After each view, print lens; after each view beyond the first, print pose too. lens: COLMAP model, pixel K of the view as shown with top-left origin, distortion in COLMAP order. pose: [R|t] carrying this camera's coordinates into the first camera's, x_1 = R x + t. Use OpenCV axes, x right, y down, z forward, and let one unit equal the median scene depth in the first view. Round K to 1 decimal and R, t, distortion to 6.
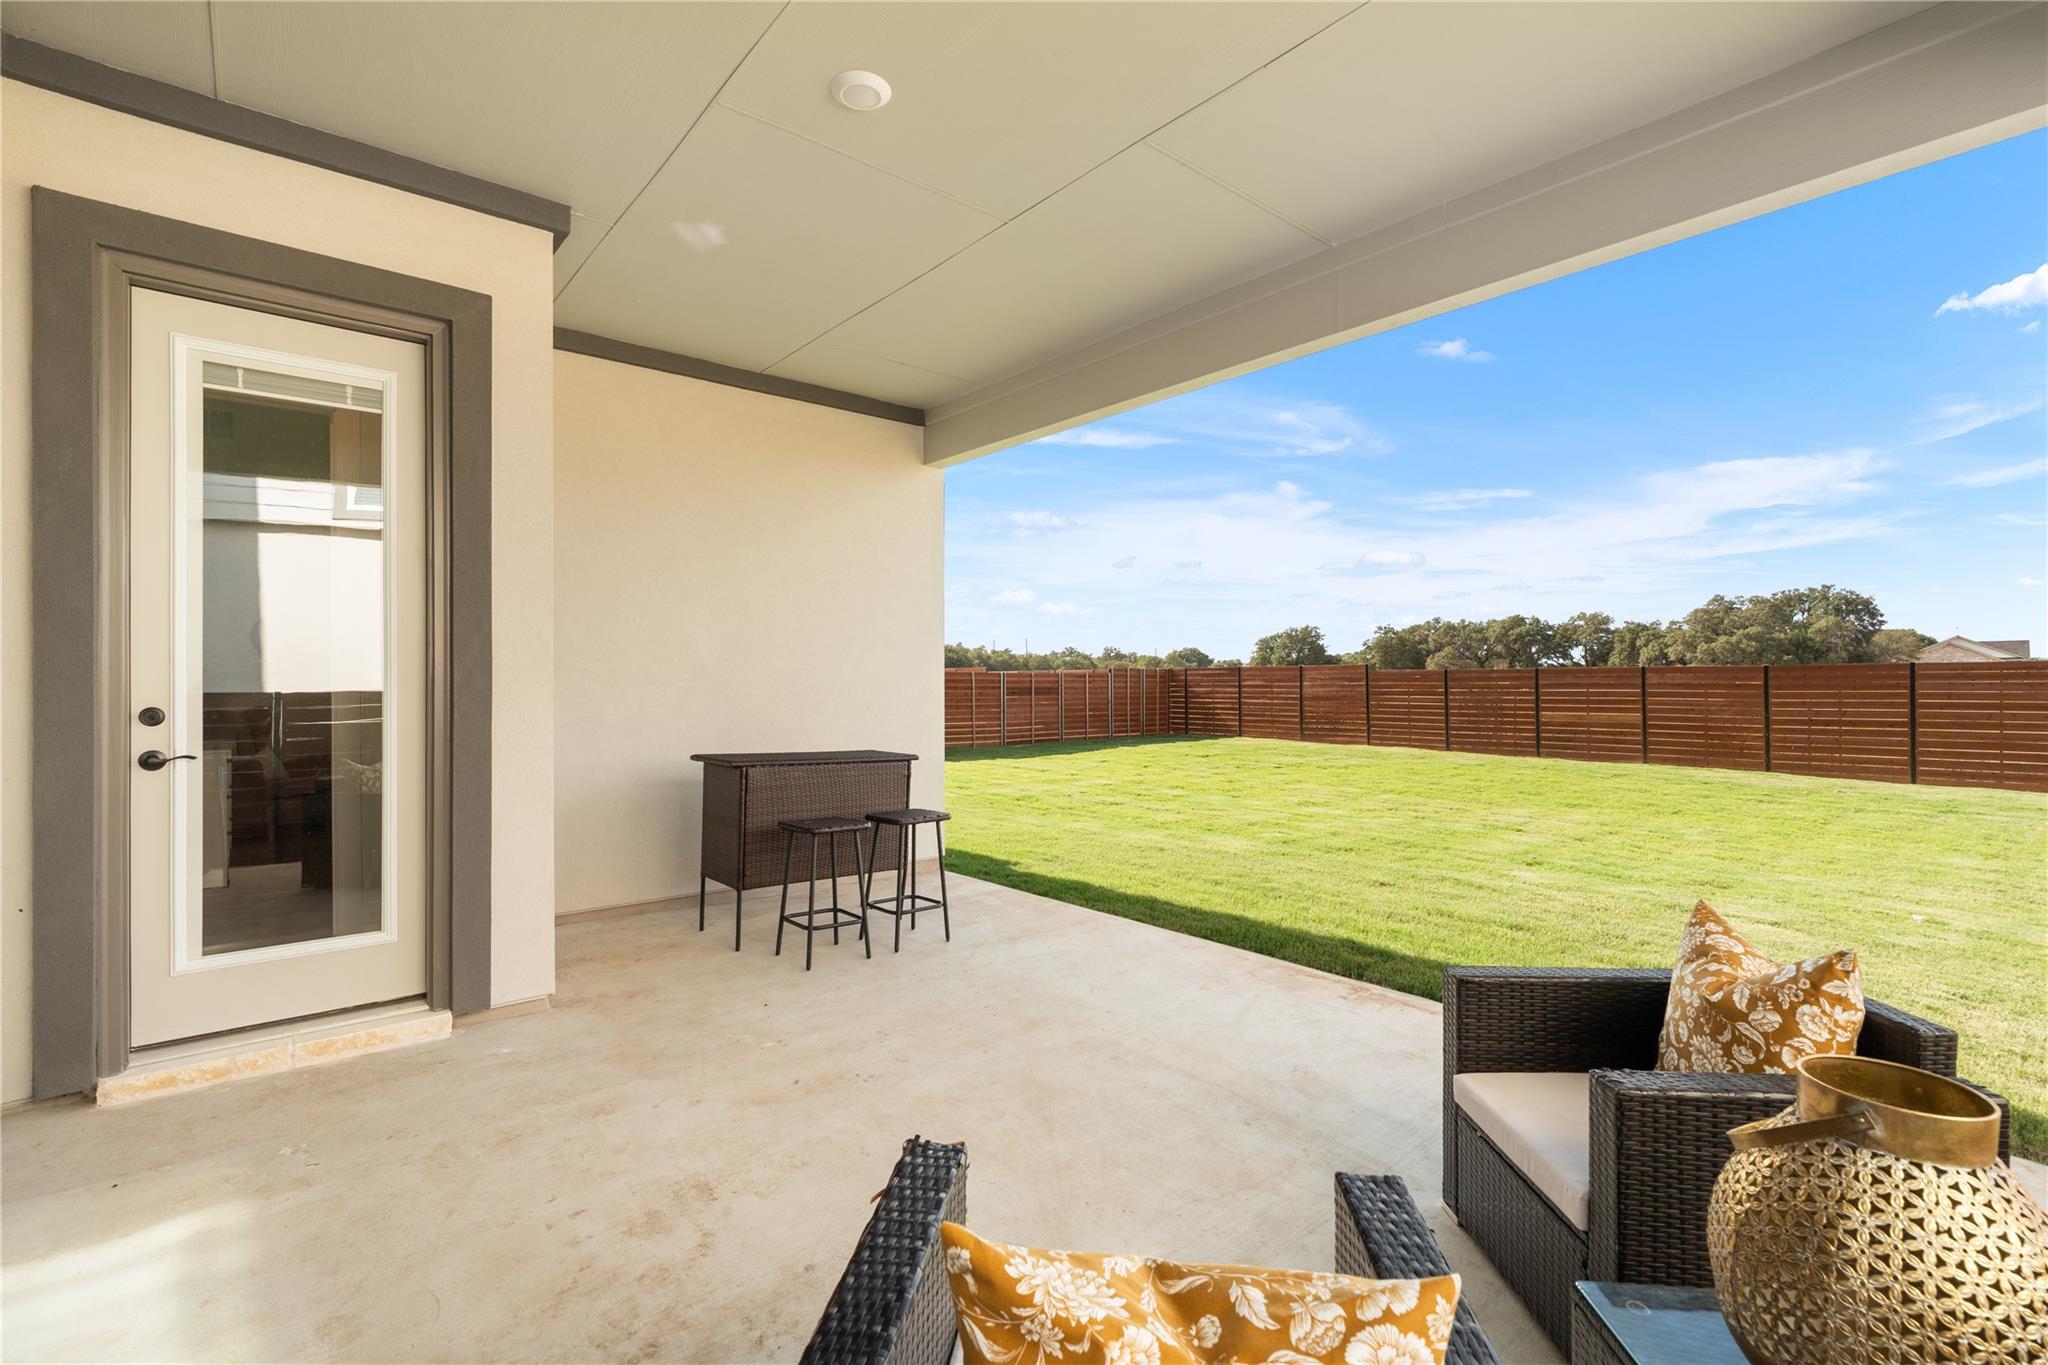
lens RADIAL K [[924.5, 0, 1032.0], [0, 924.5, 680.6], [0, 0, 1]] dist [-0.004354, 0.002792]
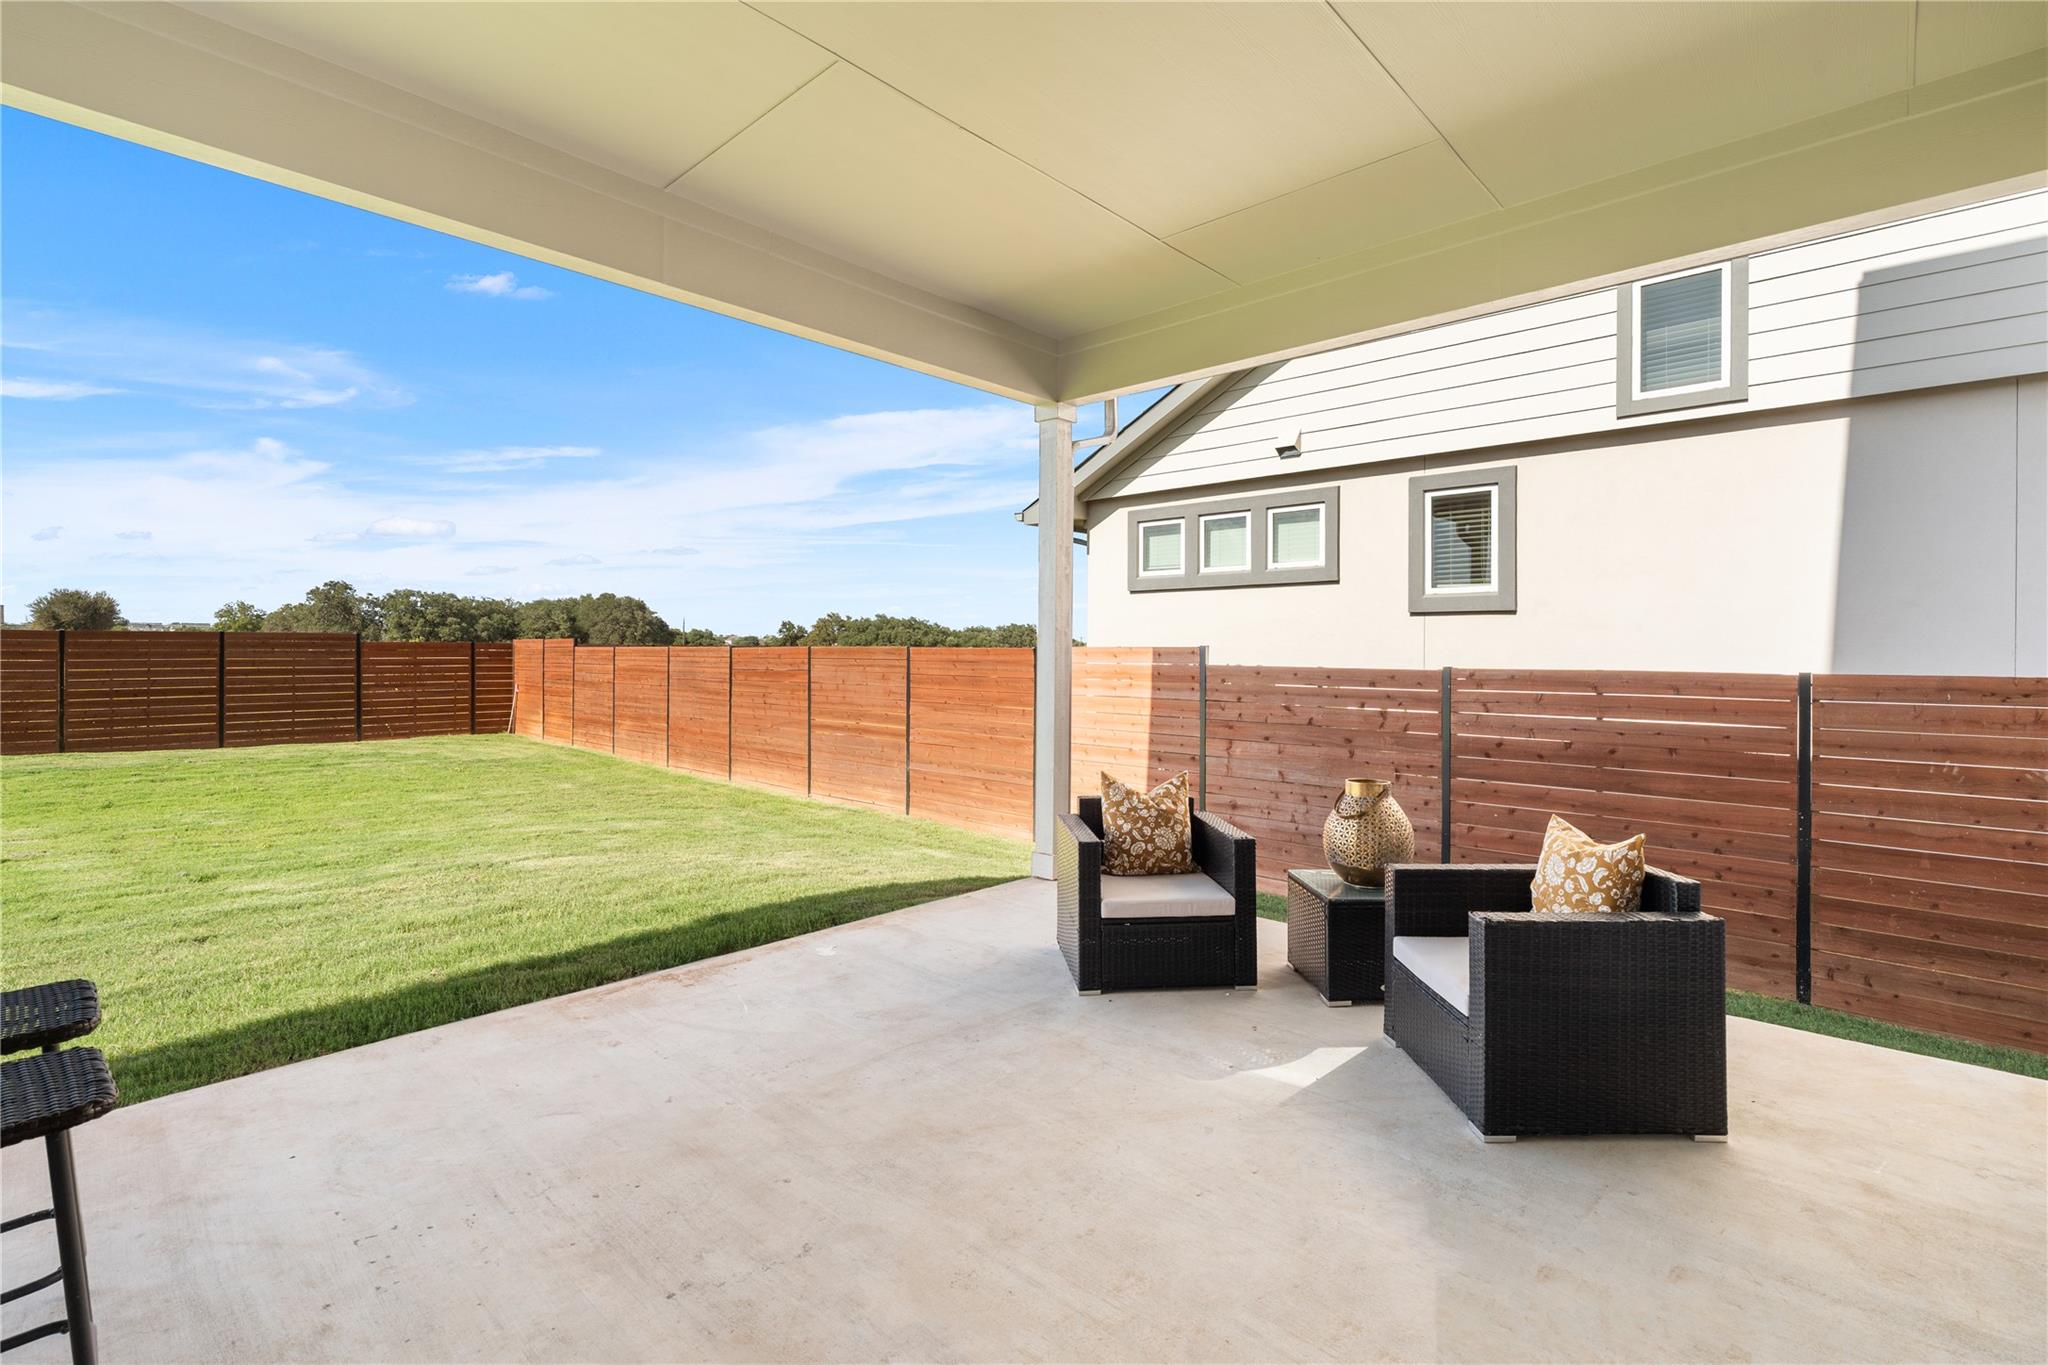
lens RADIAL K [[924.5, 0, 1032.8], [0, 924.5, 670.2], [0, 0, 1]] dist [-0.004354, 0.002792]
pose [[-0.116096, -0.018278, 0.993070, -0.548693], [-0.007743, 0.999817, 0.017497, -0.002766], [-0.993208, -0.005658, -0.116216, 0.640112]]
